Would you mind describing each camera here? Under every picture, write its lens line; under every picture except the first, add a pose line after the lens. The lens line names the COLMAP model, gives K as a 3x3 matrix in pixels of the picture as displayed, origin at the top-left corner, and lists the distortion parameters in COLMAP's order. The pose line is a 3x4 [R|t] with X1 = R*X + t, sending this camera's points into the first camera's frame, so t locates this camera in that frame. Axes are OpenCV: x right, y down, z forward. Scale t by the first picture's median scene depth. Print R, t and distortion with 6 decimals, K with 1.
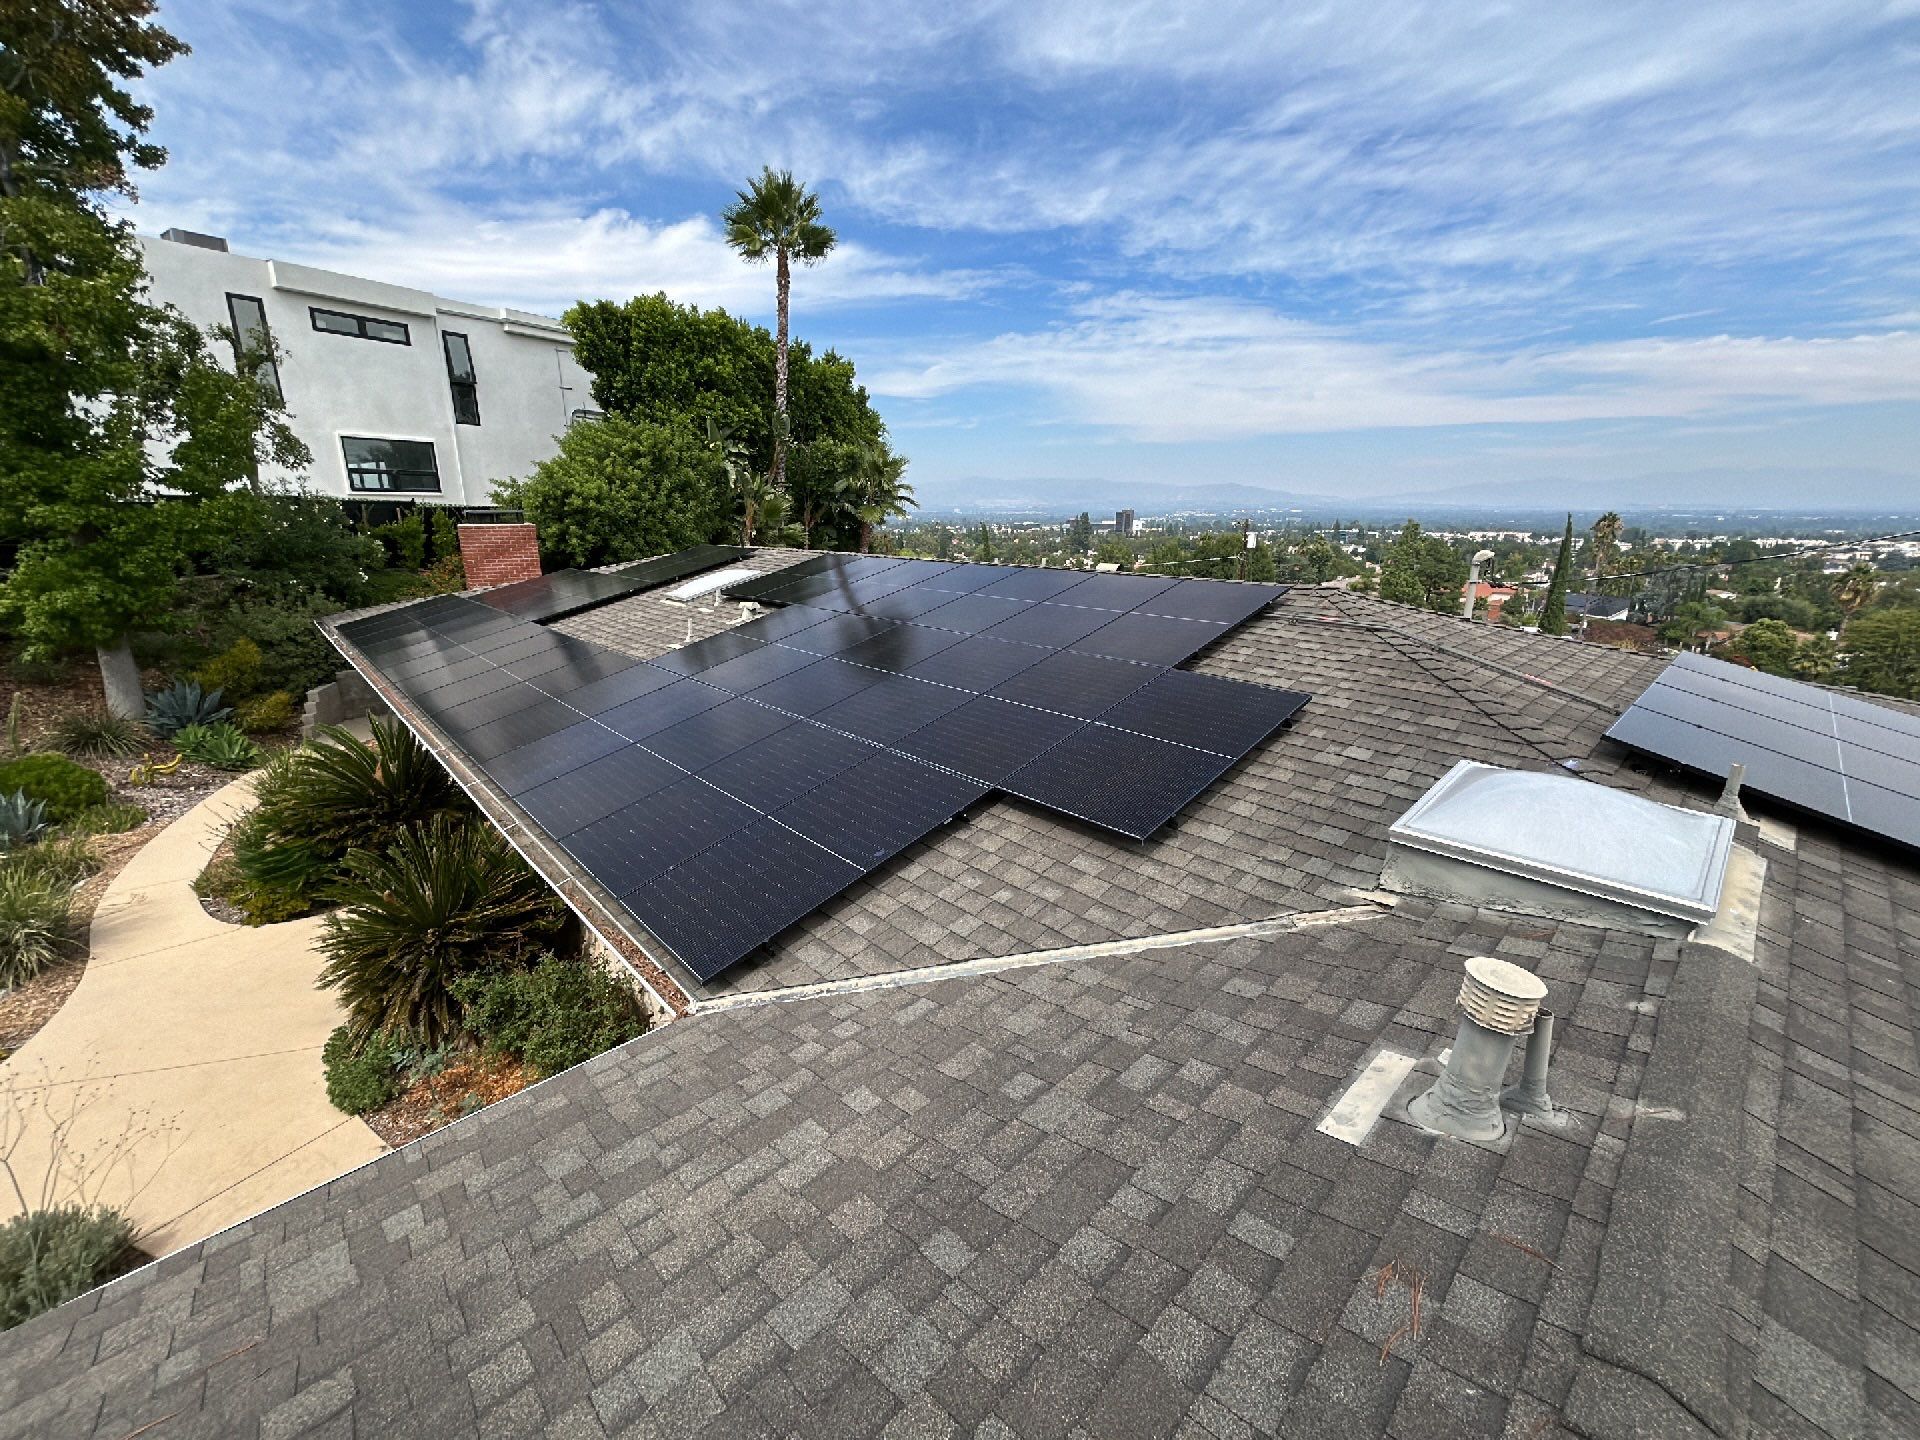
lens RADIAL K [[771.9, 0, 960.2], [0, 771.9, 717.3], [0, 0, 1]] dist [0.002656, -0.000517]
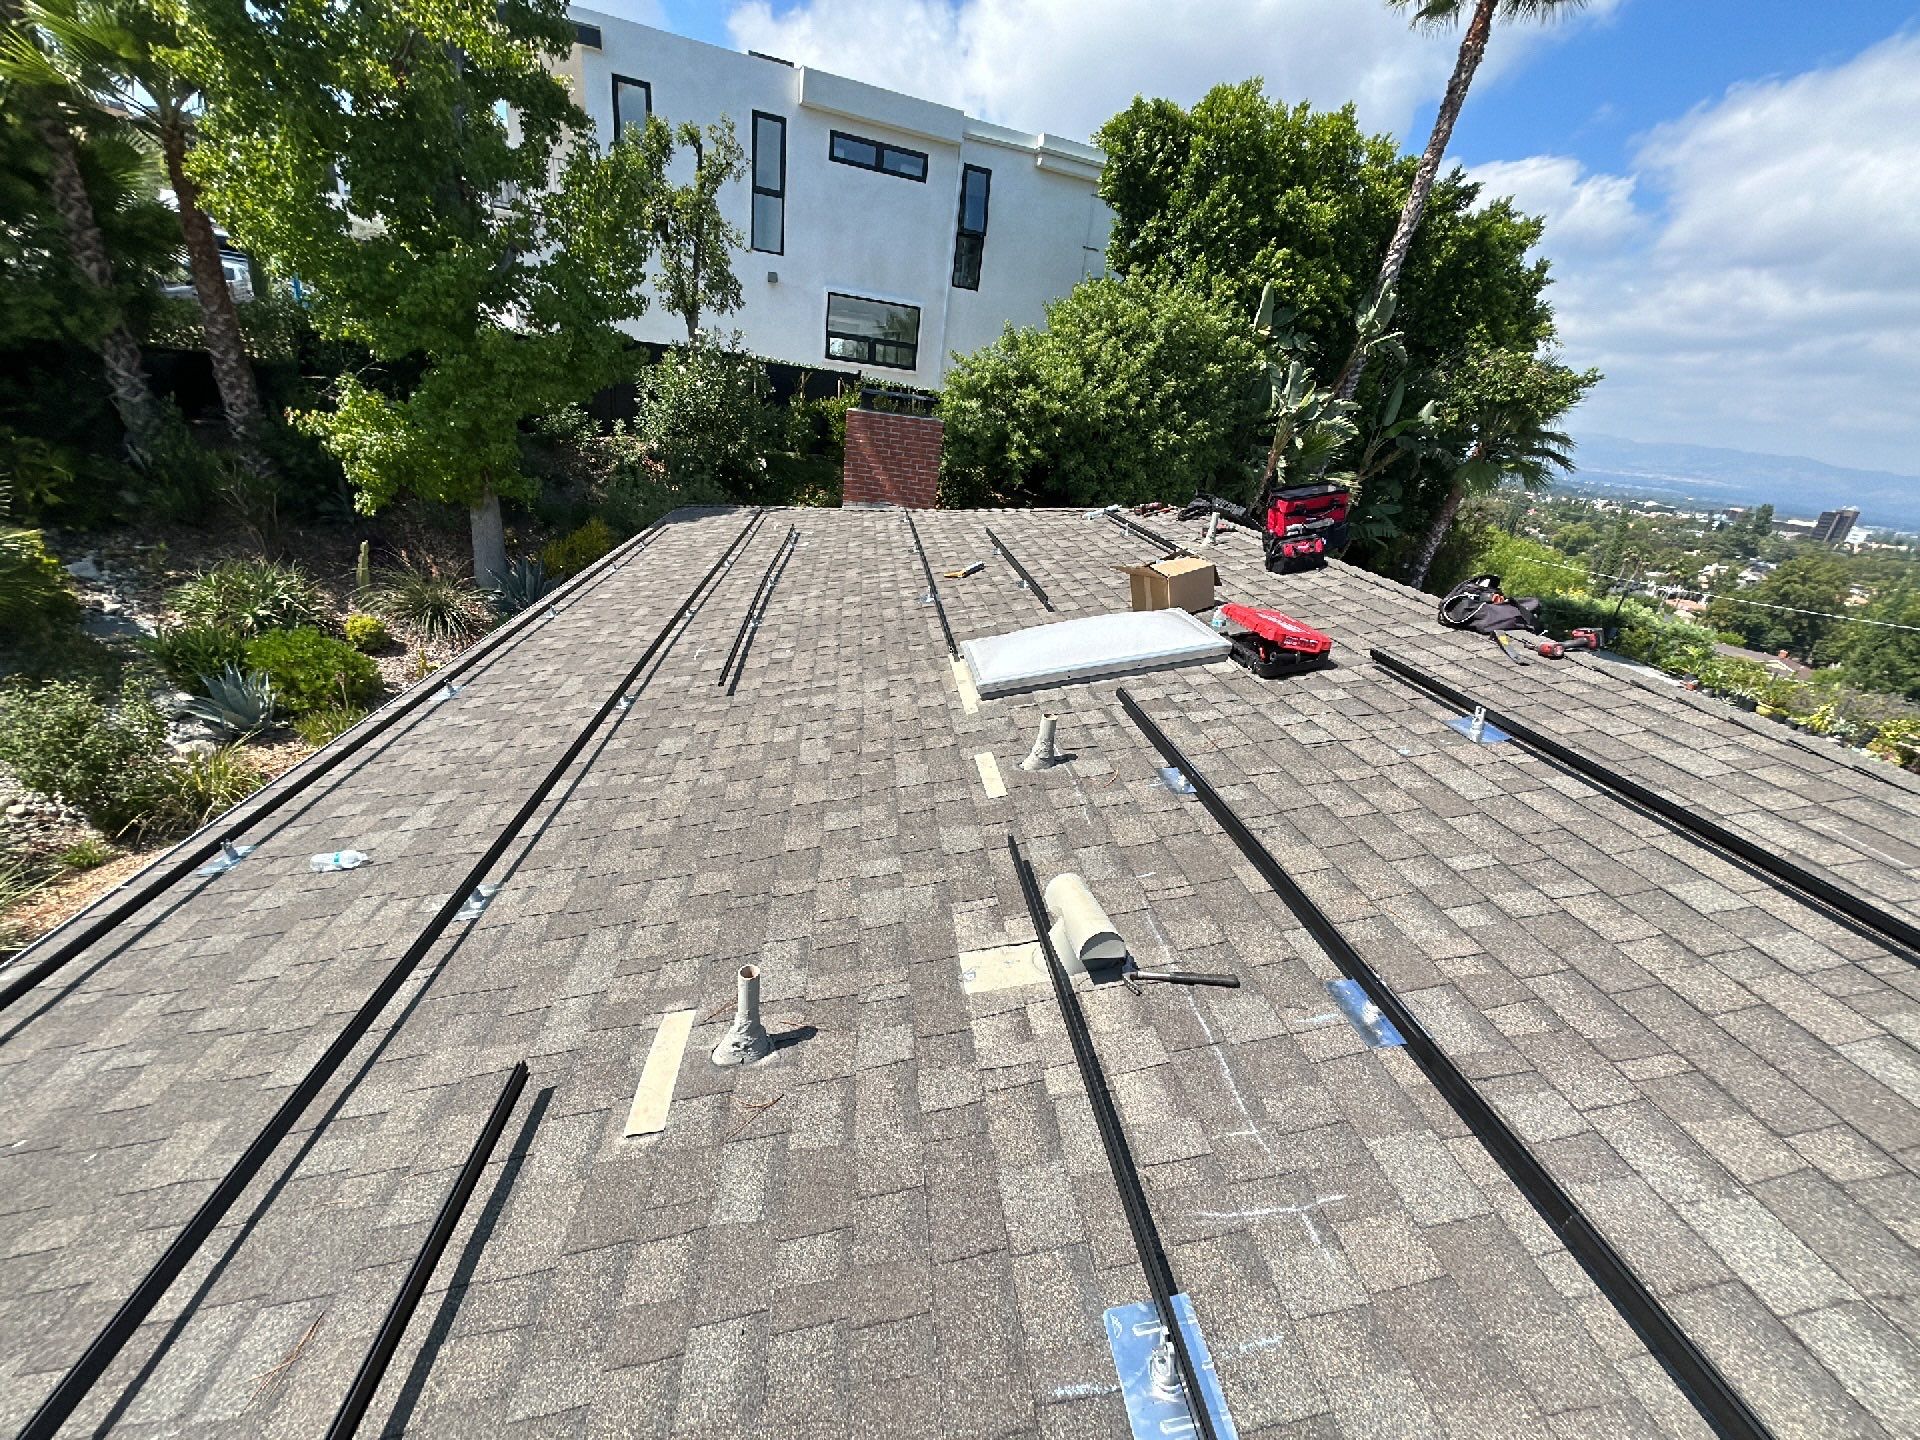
lens RADIAL K [[771.9, 0, 968.3], [0, 771.9, 700.6], [0, 0, 1]] dist [0.002656, -0.000517]
pose [[0.801399, 0.306464, -0.513654, -0.409287], [-0.268144, 0.951713, 0.149469, -0.427611], [0.534658, 0.017949, 0.844878, 1.535352]]
